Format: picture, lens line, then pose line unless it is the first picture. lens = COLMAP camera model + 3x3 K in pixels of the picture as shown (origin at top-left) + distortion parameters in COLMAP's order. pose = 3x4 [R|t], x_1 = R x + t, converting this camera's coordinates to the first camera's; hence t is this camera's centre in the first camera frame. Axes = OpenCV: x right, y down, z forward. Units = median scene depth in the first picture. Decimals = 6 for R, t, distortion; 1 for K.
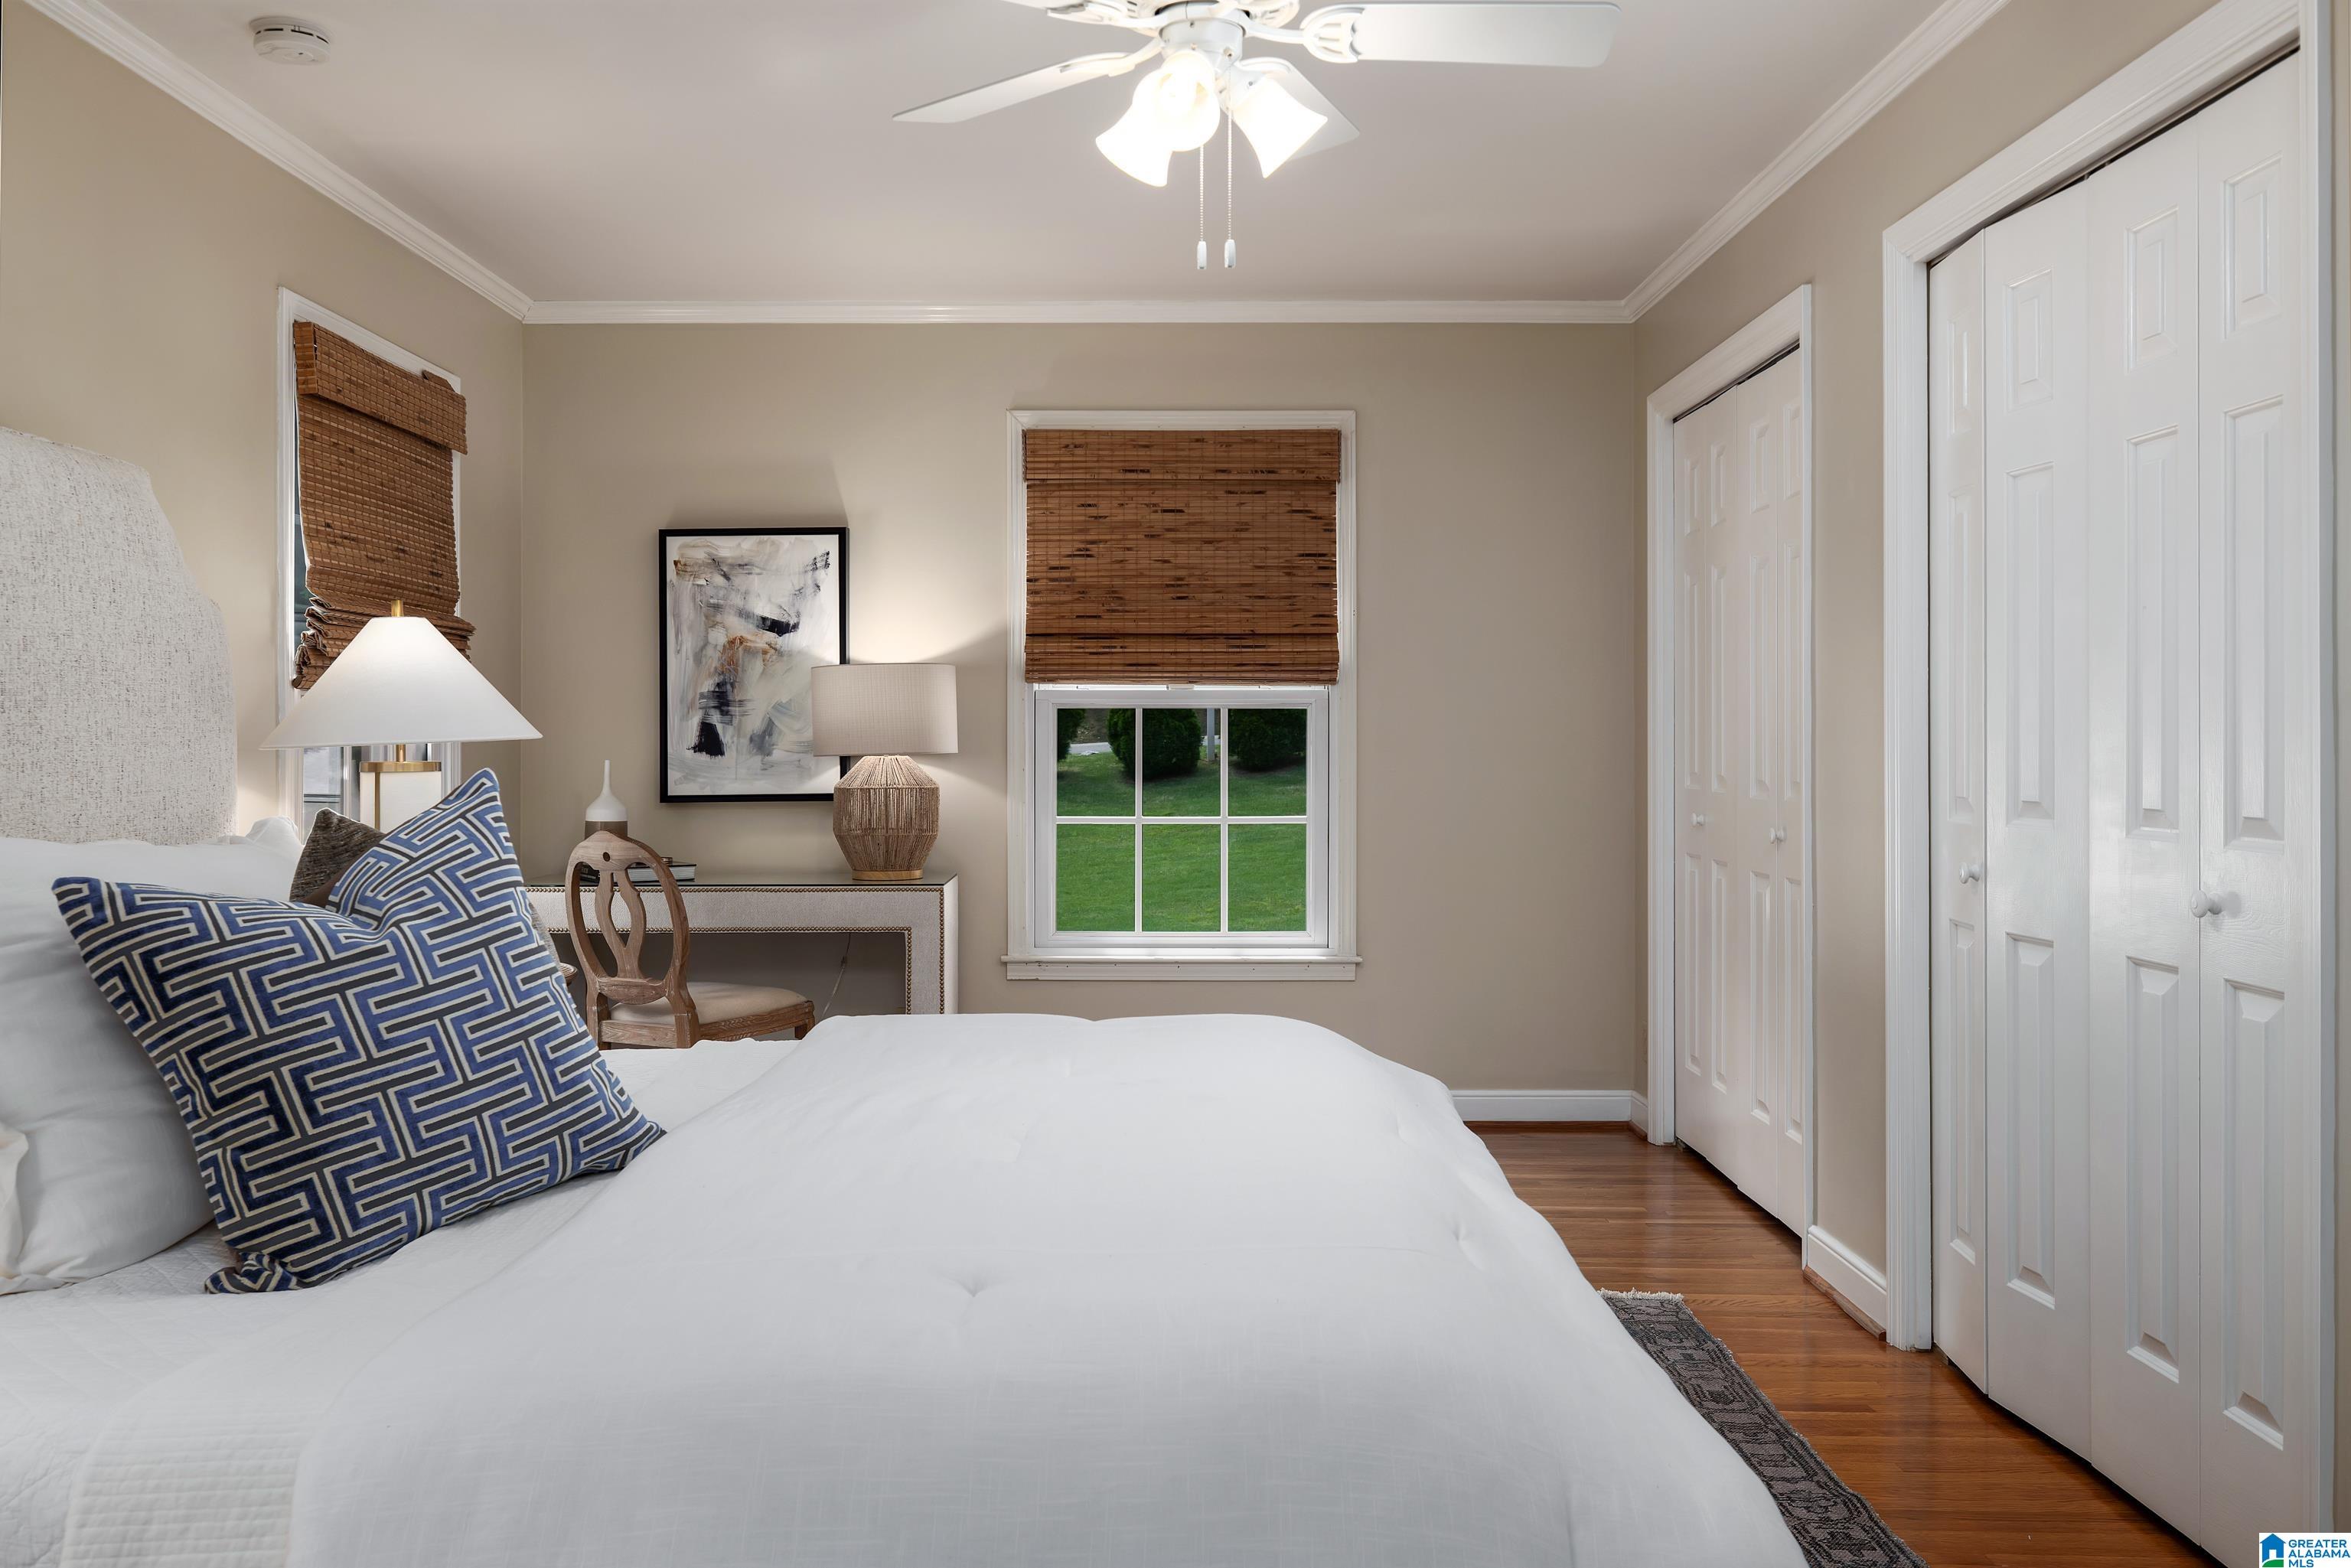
lens RADIAL K [[1876.0, 0, 1171.7], [0, 1876.0, 743.8], [0, 0, 1]] dist [-0.019200, -0.000718]
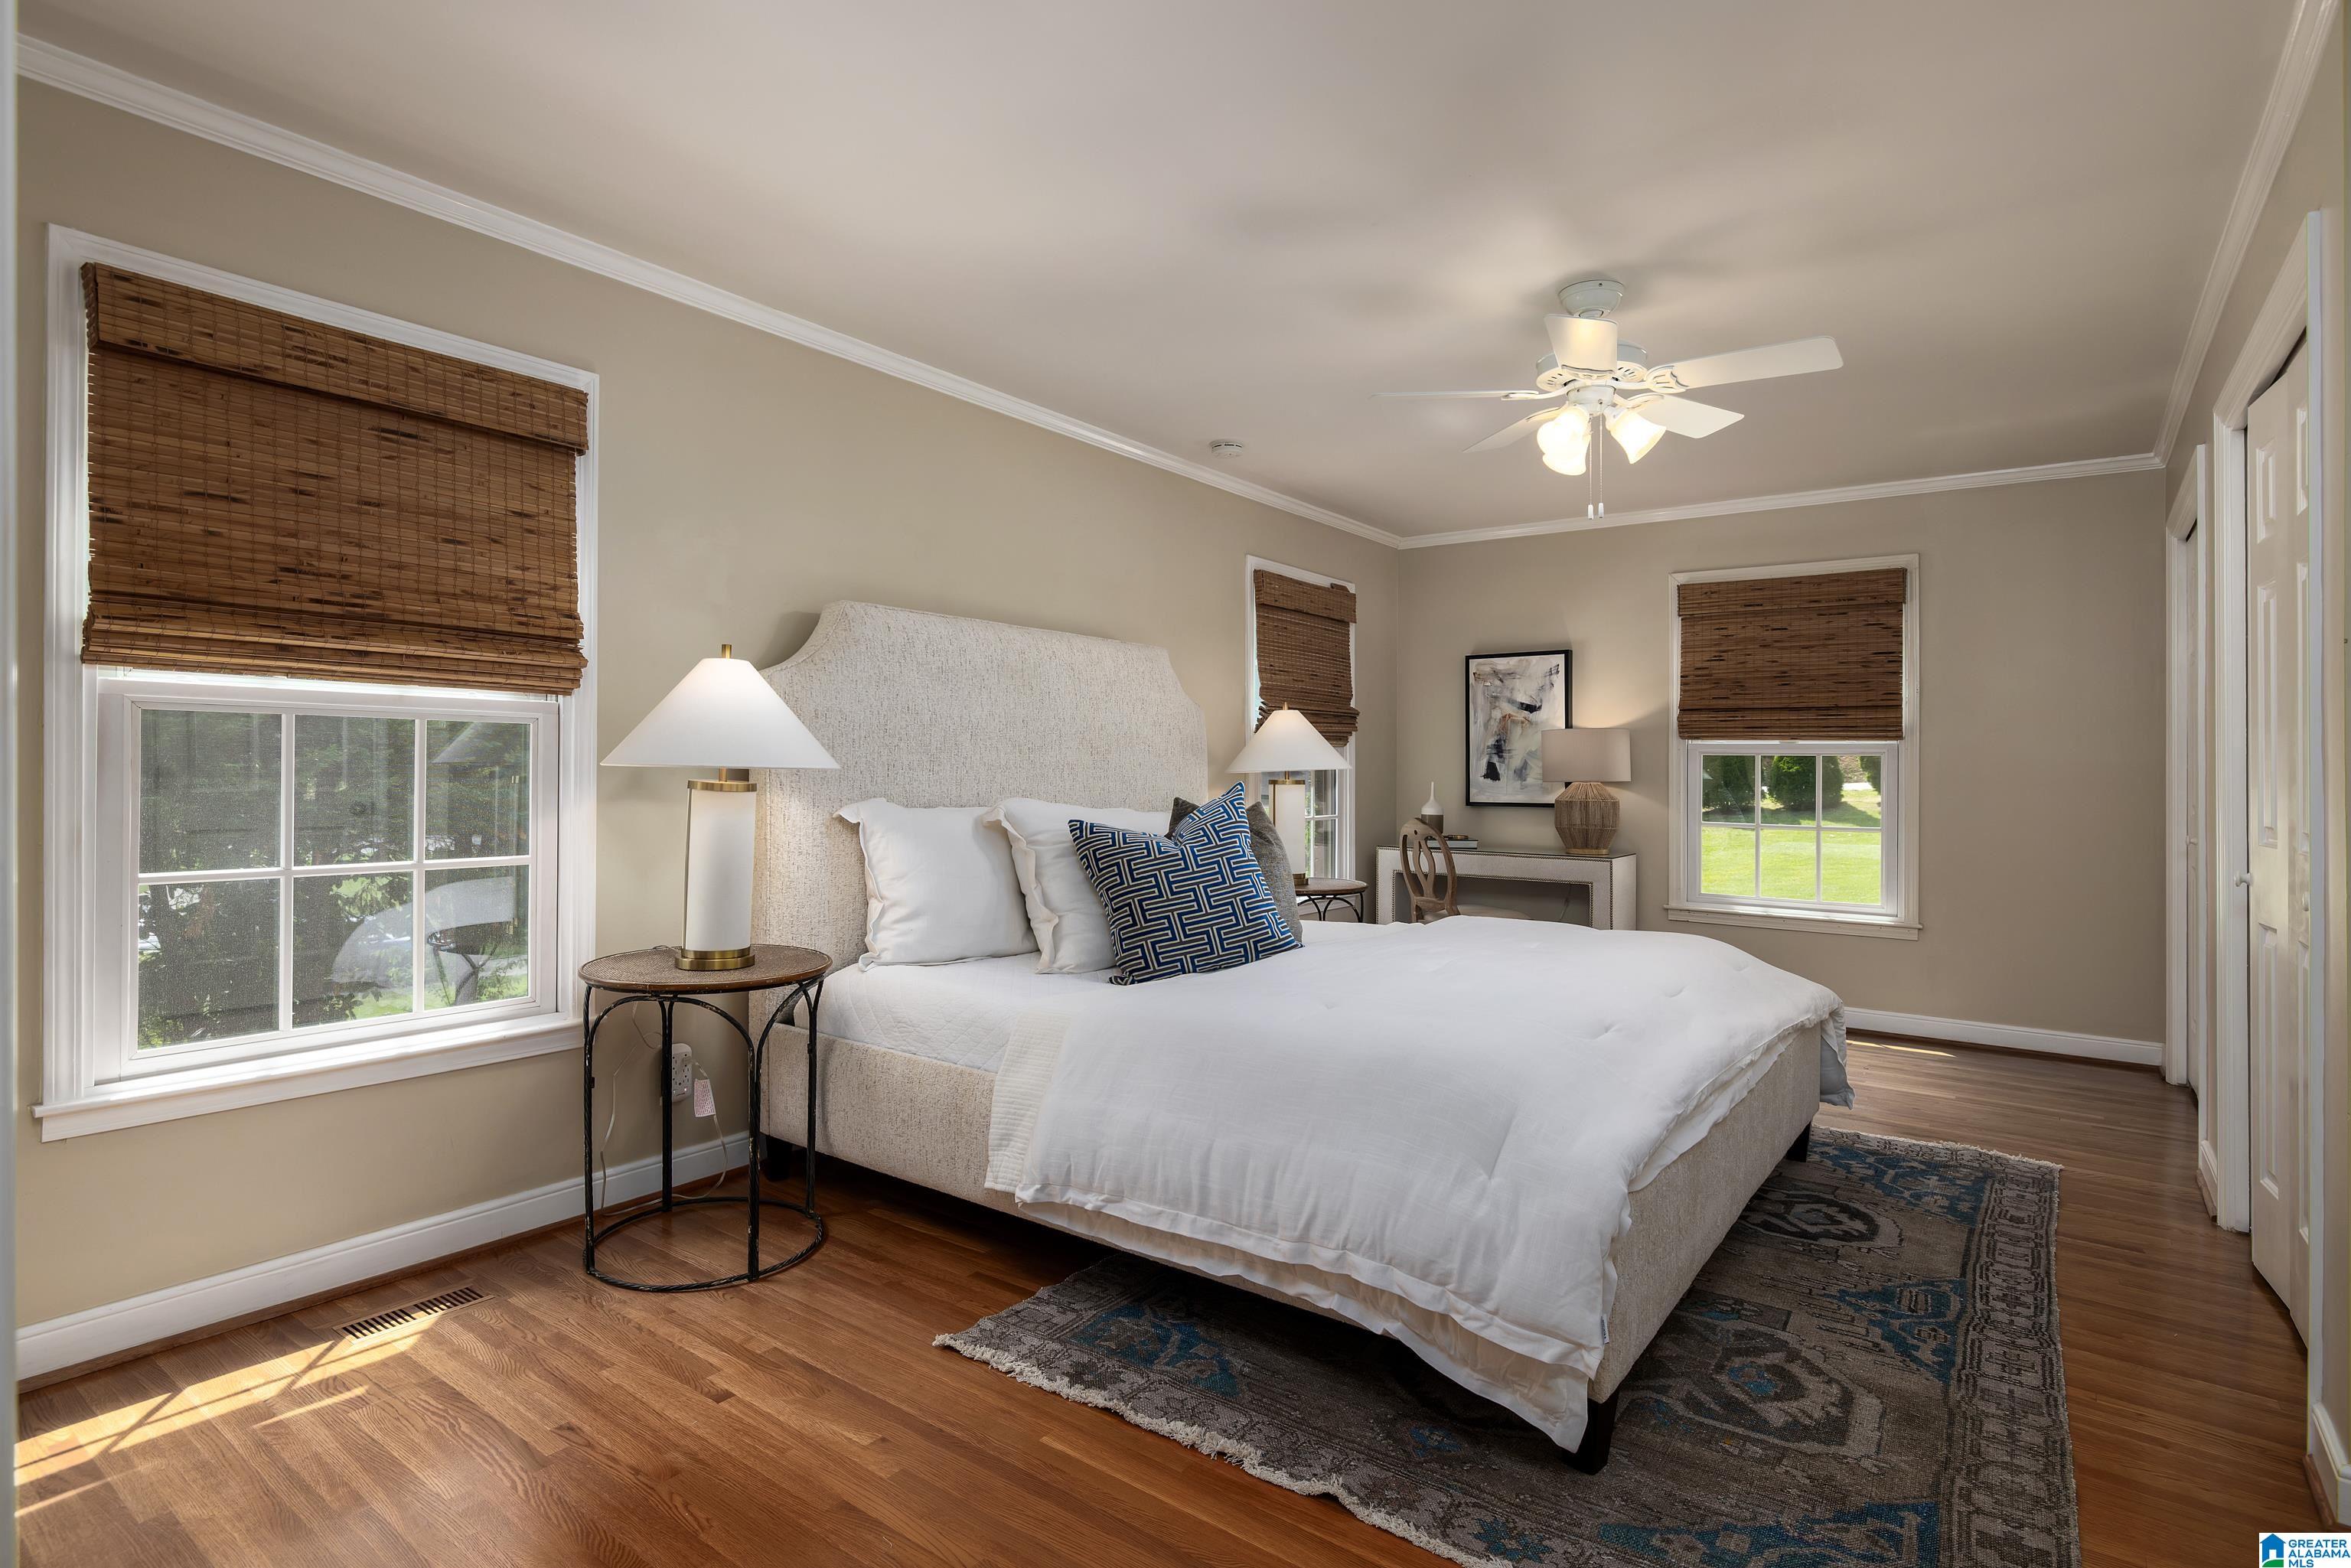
lens RADIAL K [[1180.6, 0, 1175.5], [0, 1180.6, 784.0], [0, 0, 1]] dist [-0.034089, 0.000026]
pose [[0.801511, 0.018207, -0.597703, 0.185181], [-0.013439, 0.999832, 0.012434, -0.000182], [0.597829, -0.001934, 0.801621, -0.085956]]
